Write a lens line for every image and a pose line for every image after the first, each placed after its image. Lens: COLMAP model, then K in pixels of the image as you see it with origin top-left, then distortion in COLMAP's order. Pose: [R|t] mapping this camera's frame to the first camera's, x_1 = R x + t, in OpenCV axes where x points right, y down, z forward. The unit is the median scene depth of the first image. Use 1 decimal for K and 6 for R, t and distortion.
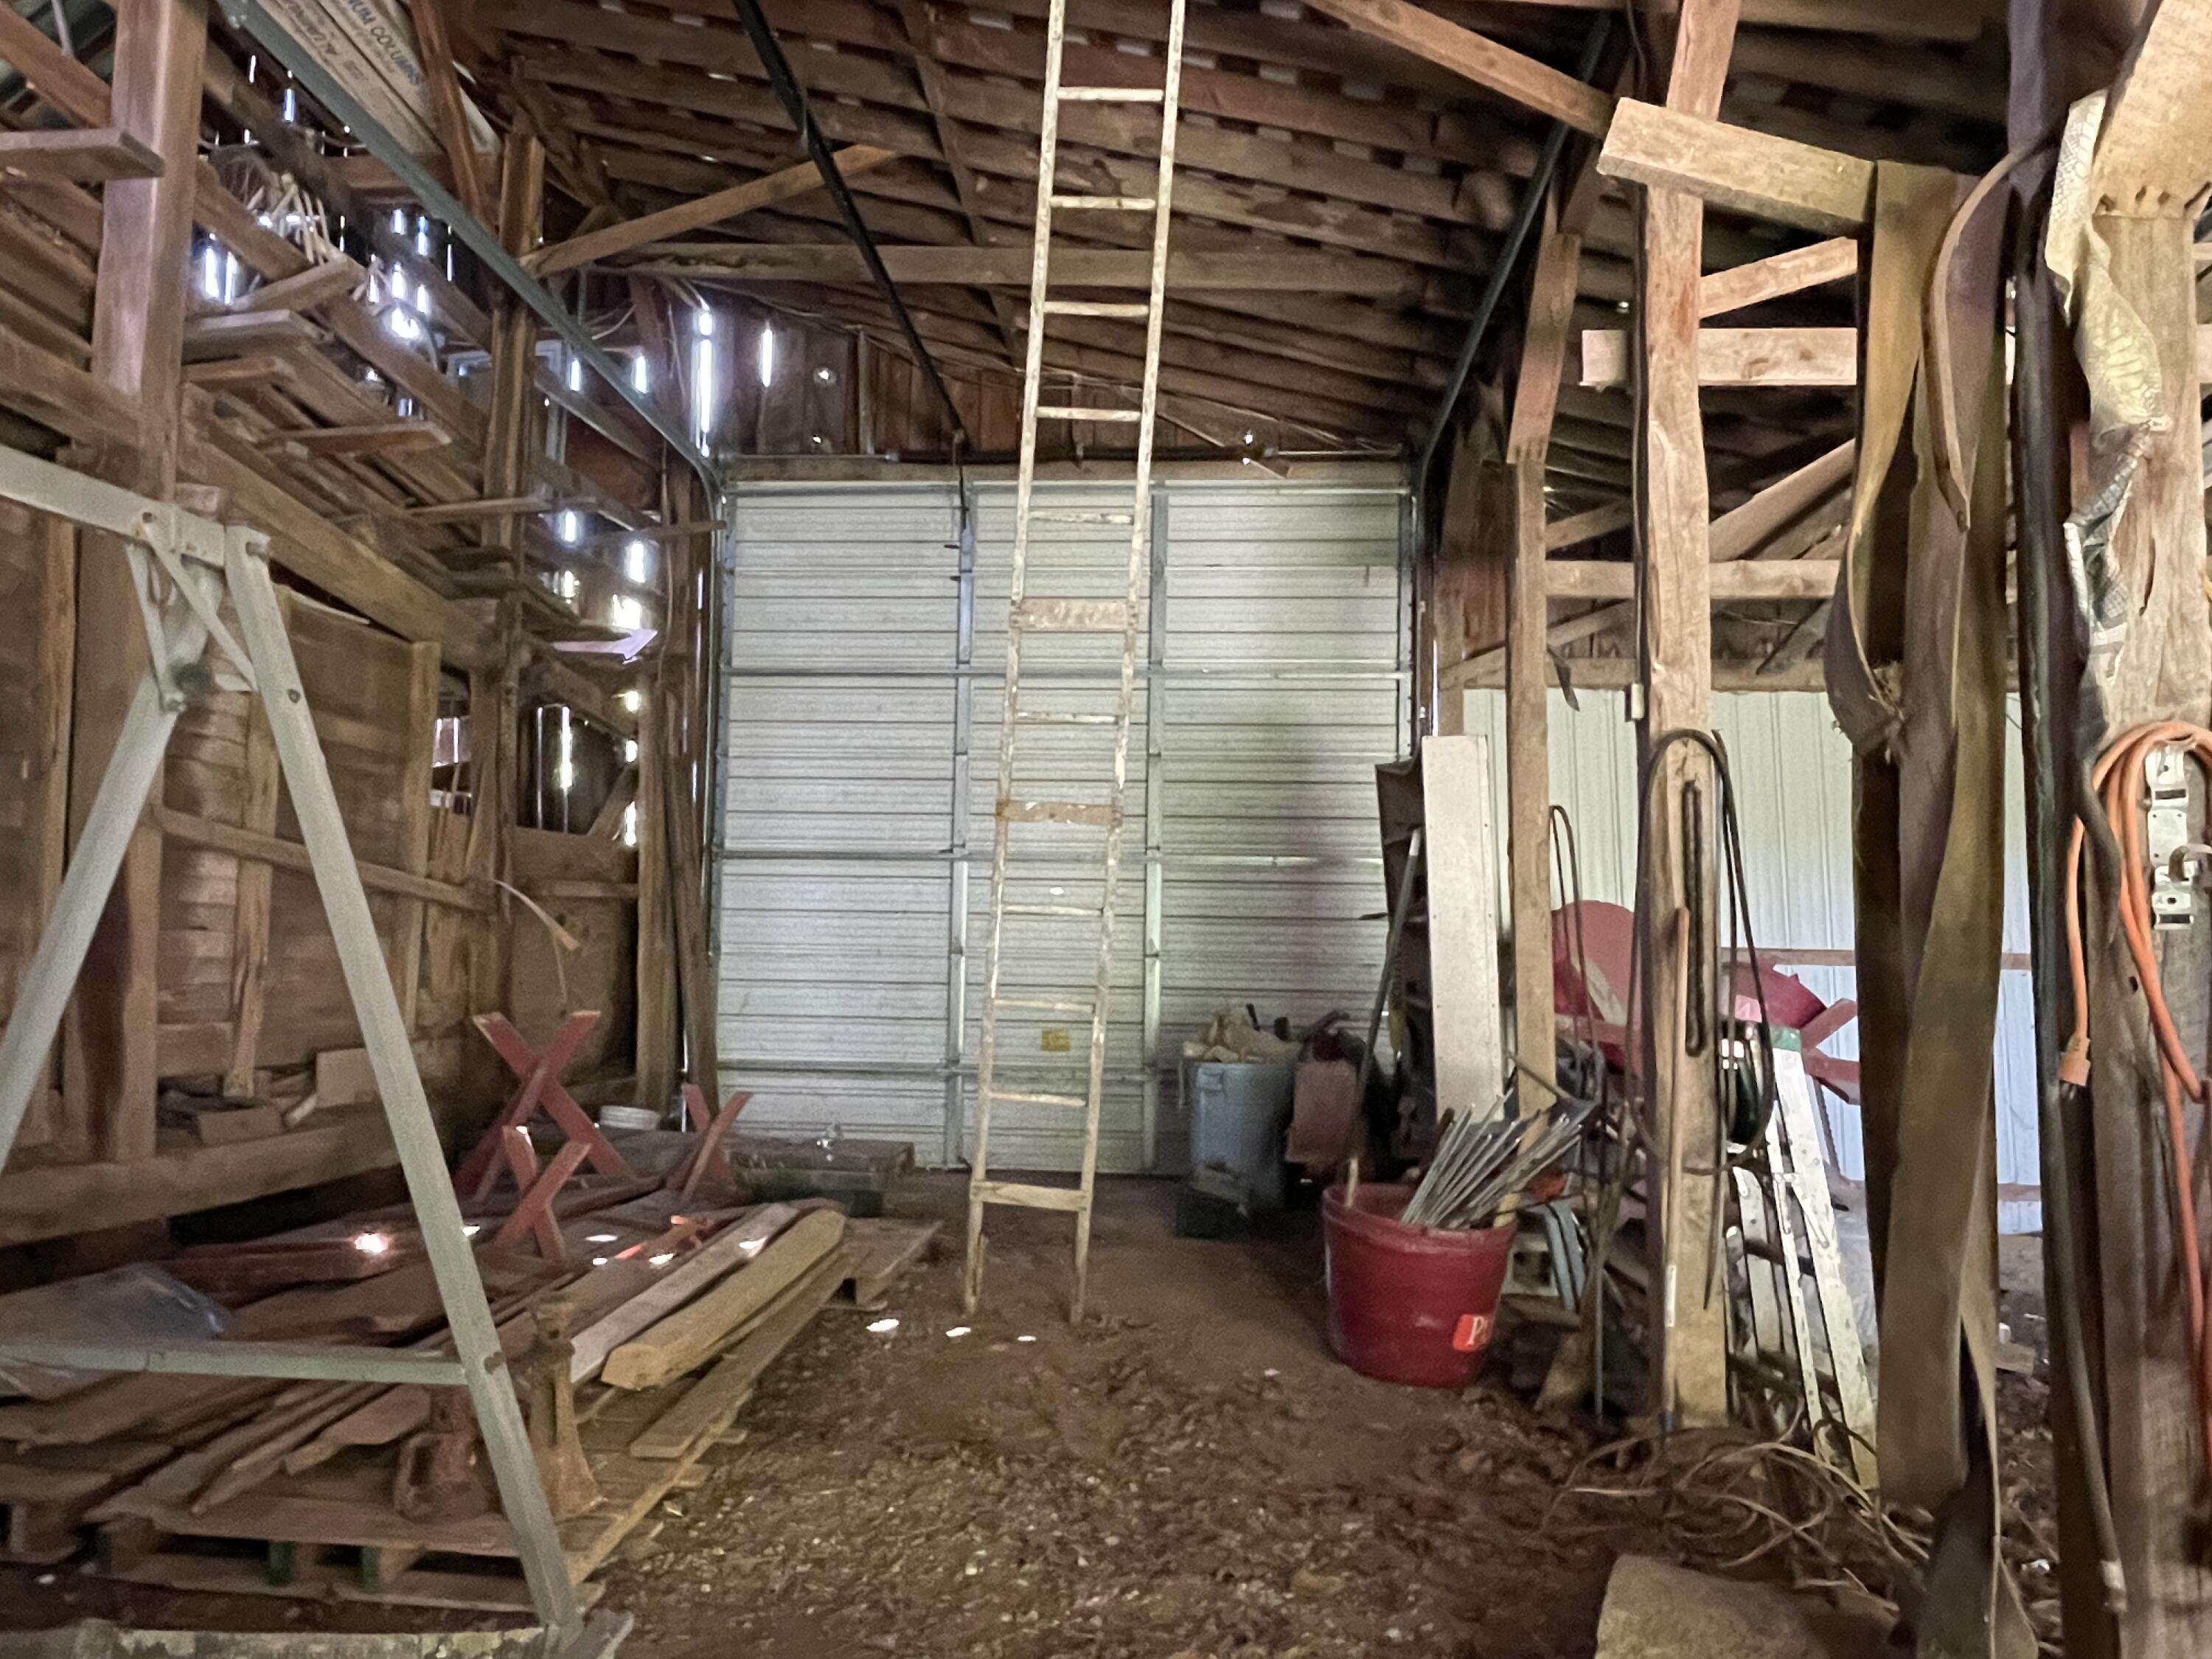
lens RADIAL K [[1513.1, 0, 1089.7], [0, 1513.1, 833.5], [0, 0, 1]] dist [0.004085, 0.000361]
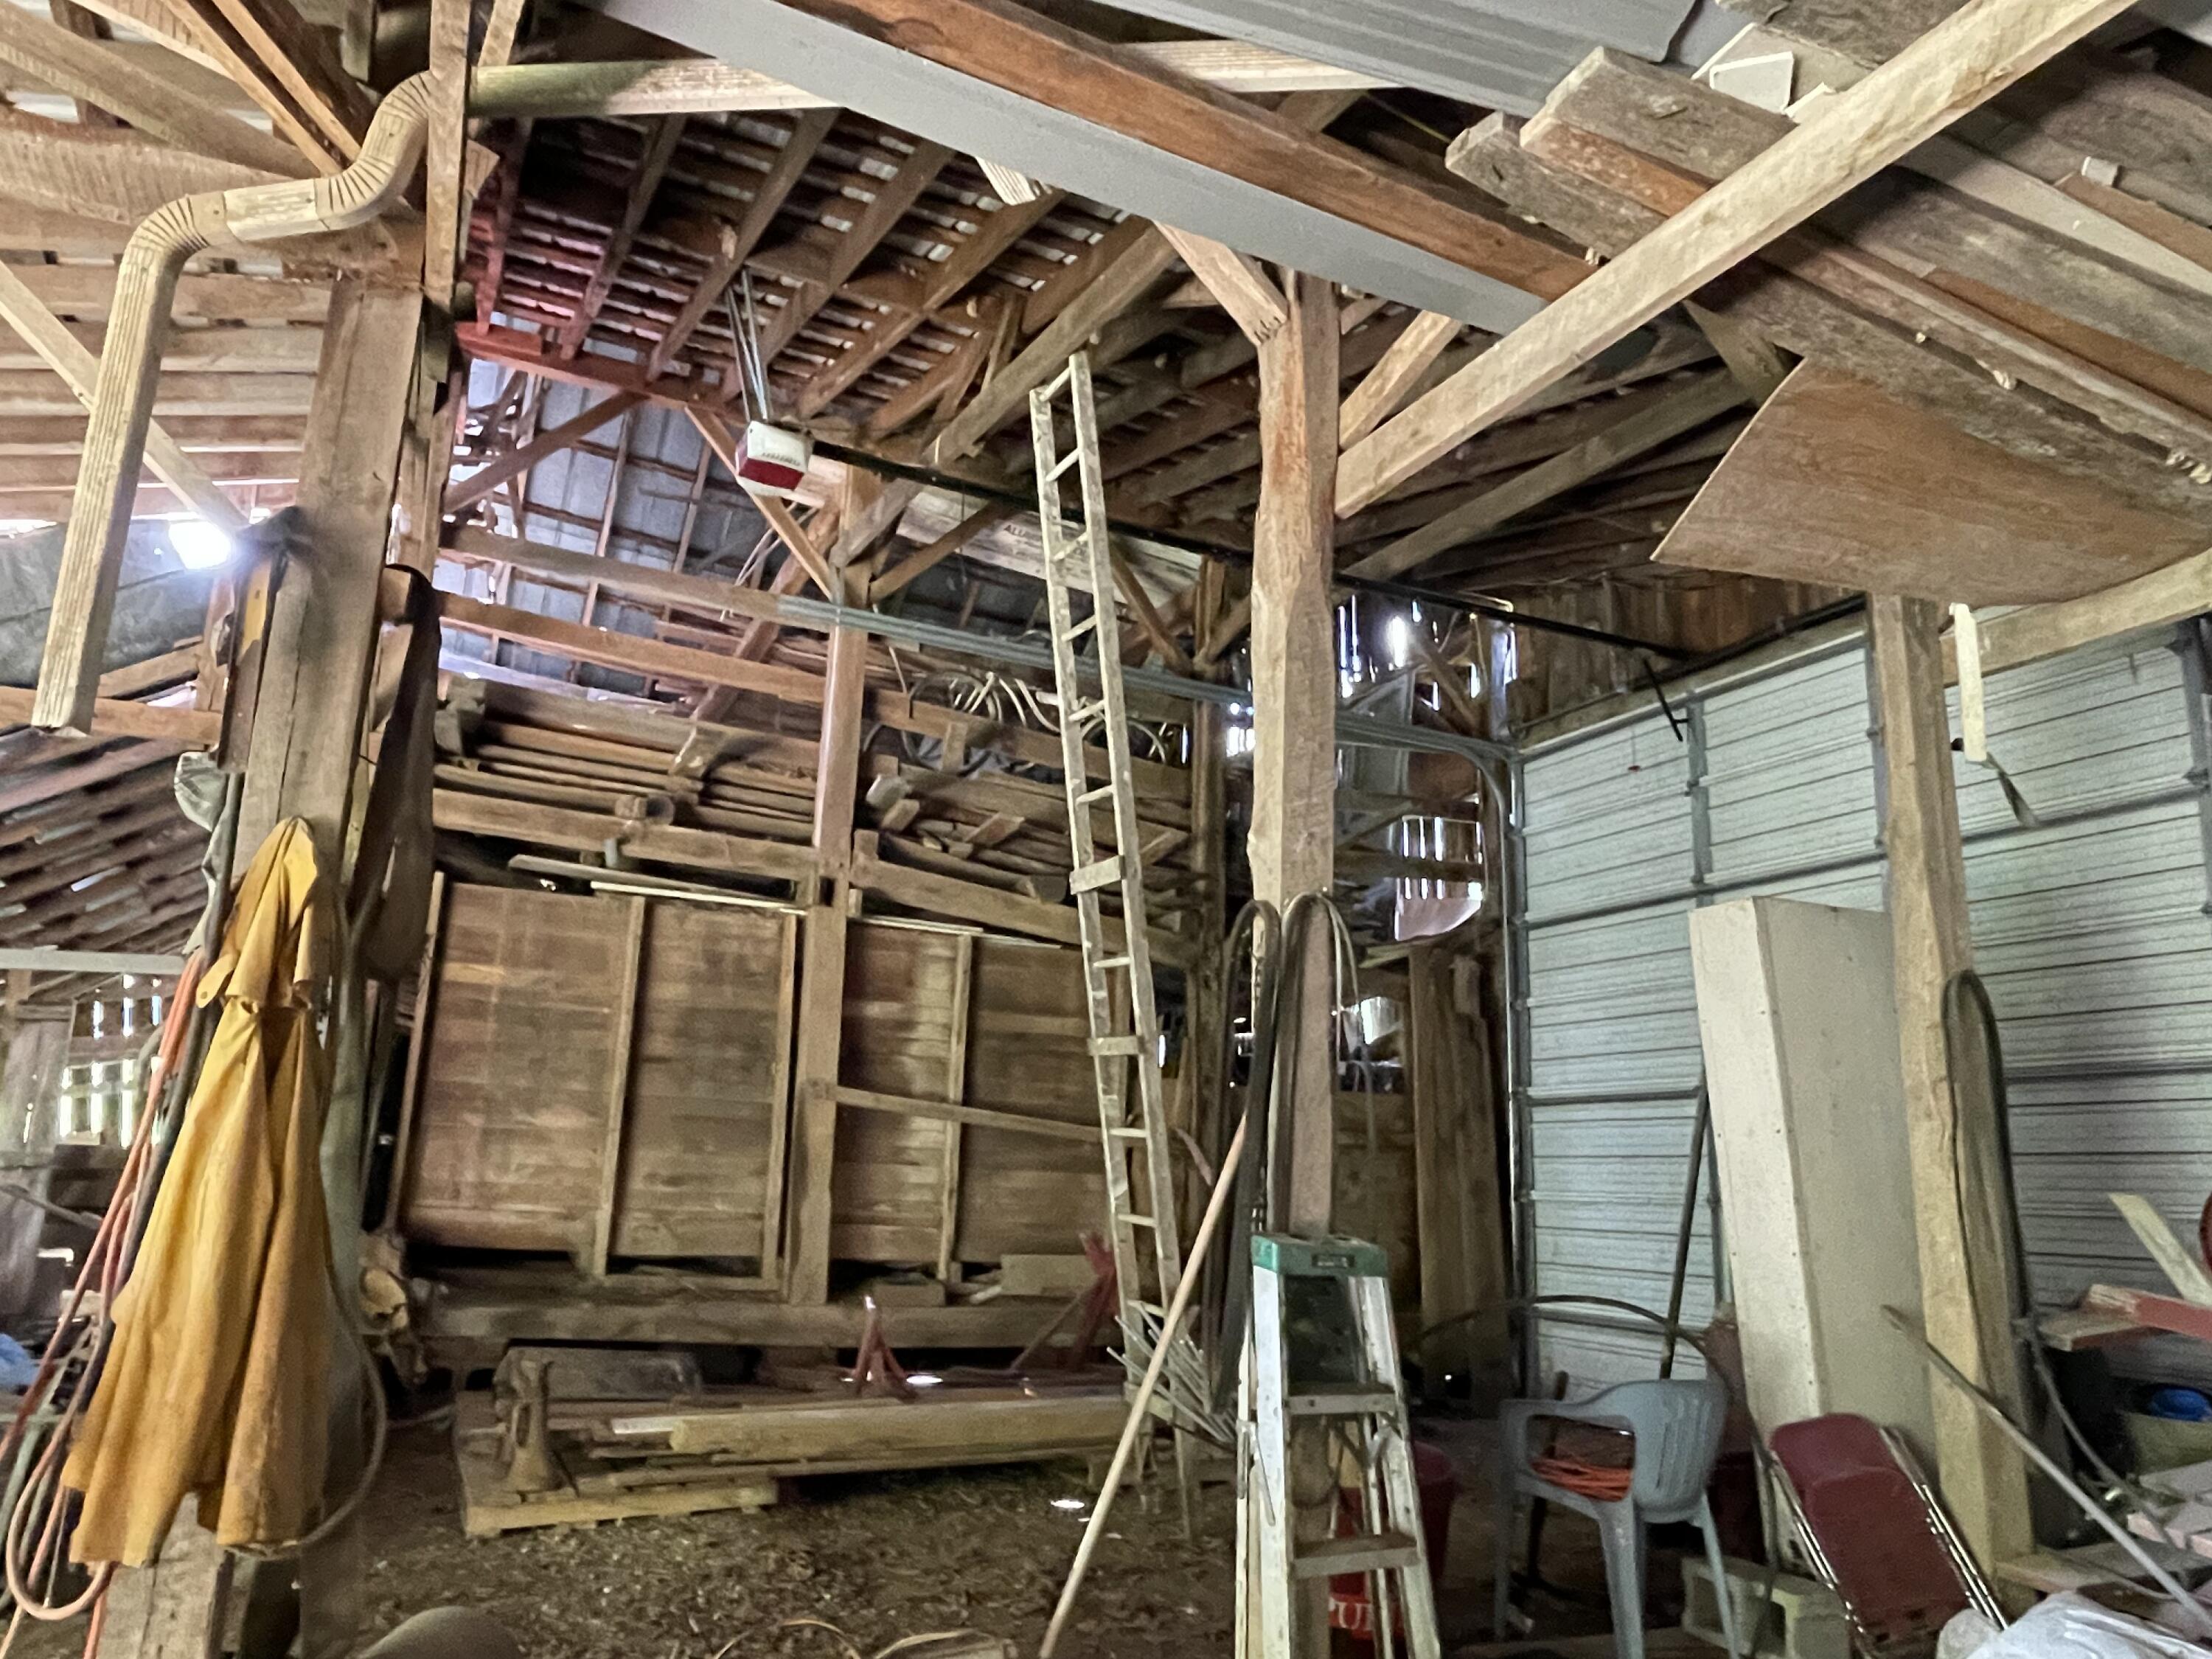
lens RADIAL K [[1503.4, 0, 1099.7], [0, 1503.4, 841.6], [0, 0, 1]] dist [-0.003070, -0.004299]
pose [[0.507728, -0.193805, -0.839435, 0.859253], [0.042873, 0.978845, -0.200060, 0.054993], [0.860450, 0.065587, 0.505296, 0.363282]]
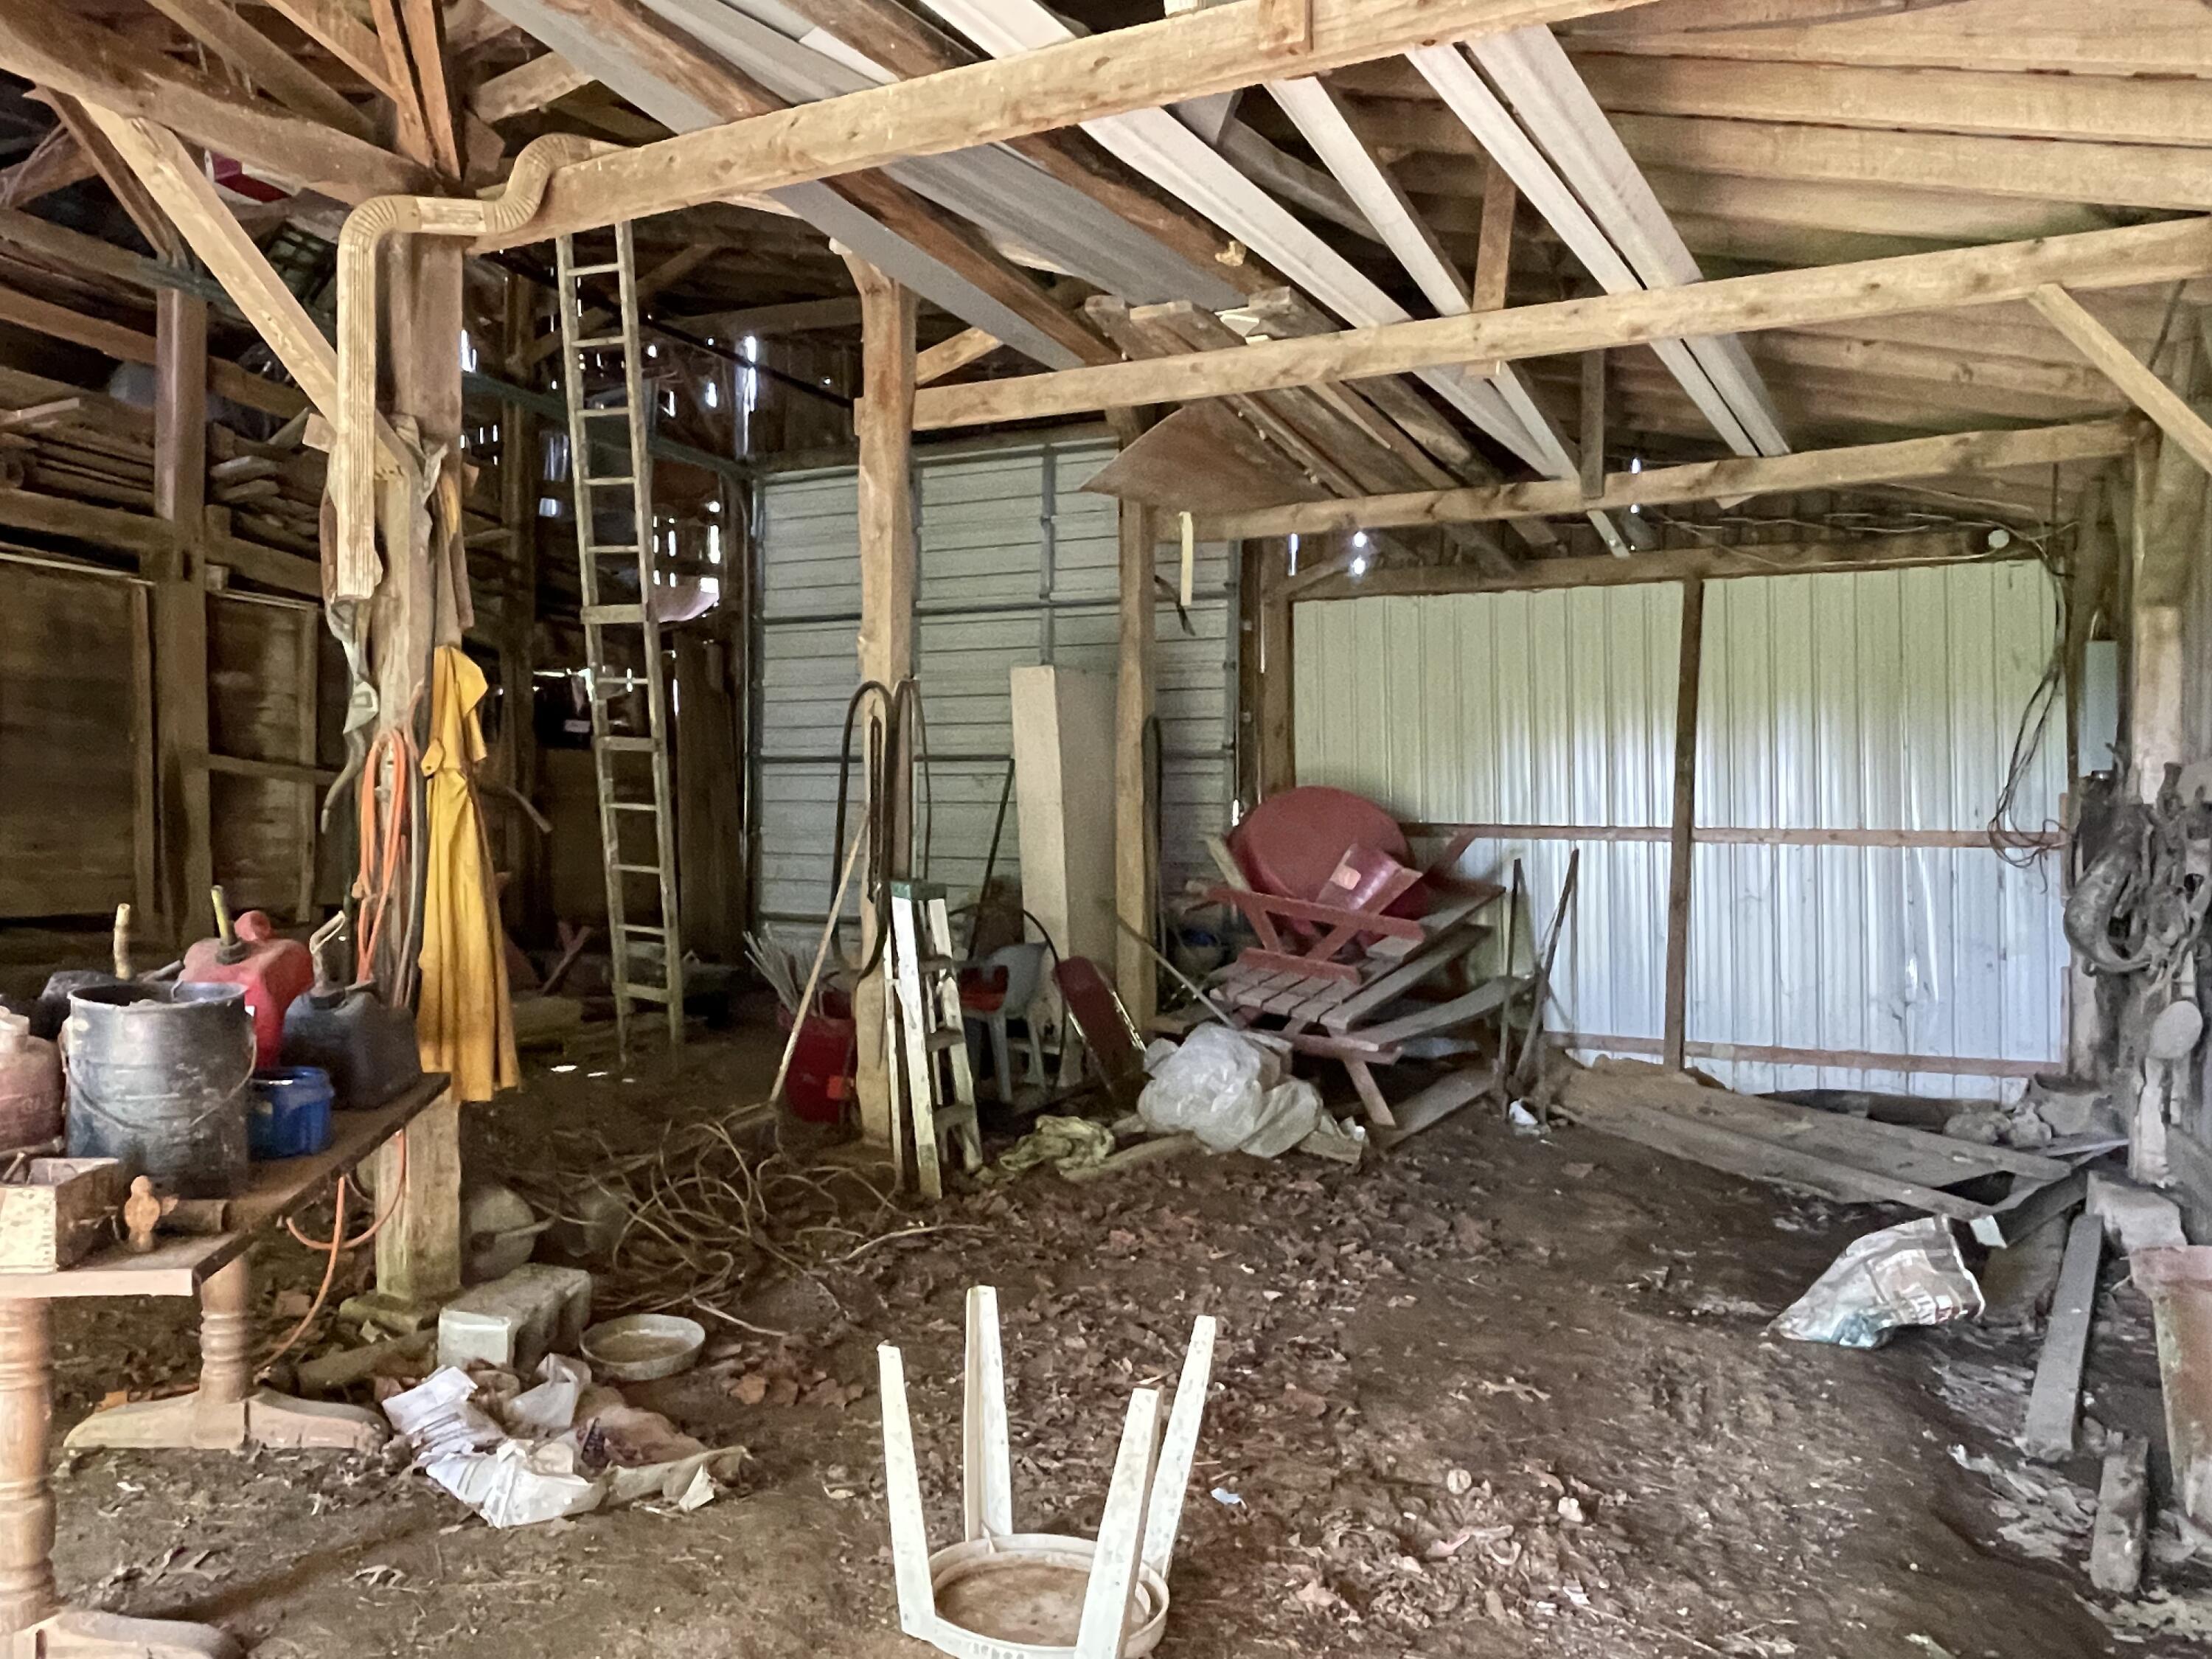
lens RADIAL K [[1503.4, 0, 1099.7], [0, 1503.4, 841.6], [0, 0, 1]] dist [-0.003070, -0.004299]
pose [[0.931355, -0.002050, -0.364106, 0.881523], [0.033723, 0.996172, 0.080654, -0.019479], [0.362547, -0.087396, 0.927859, -0.220746]]
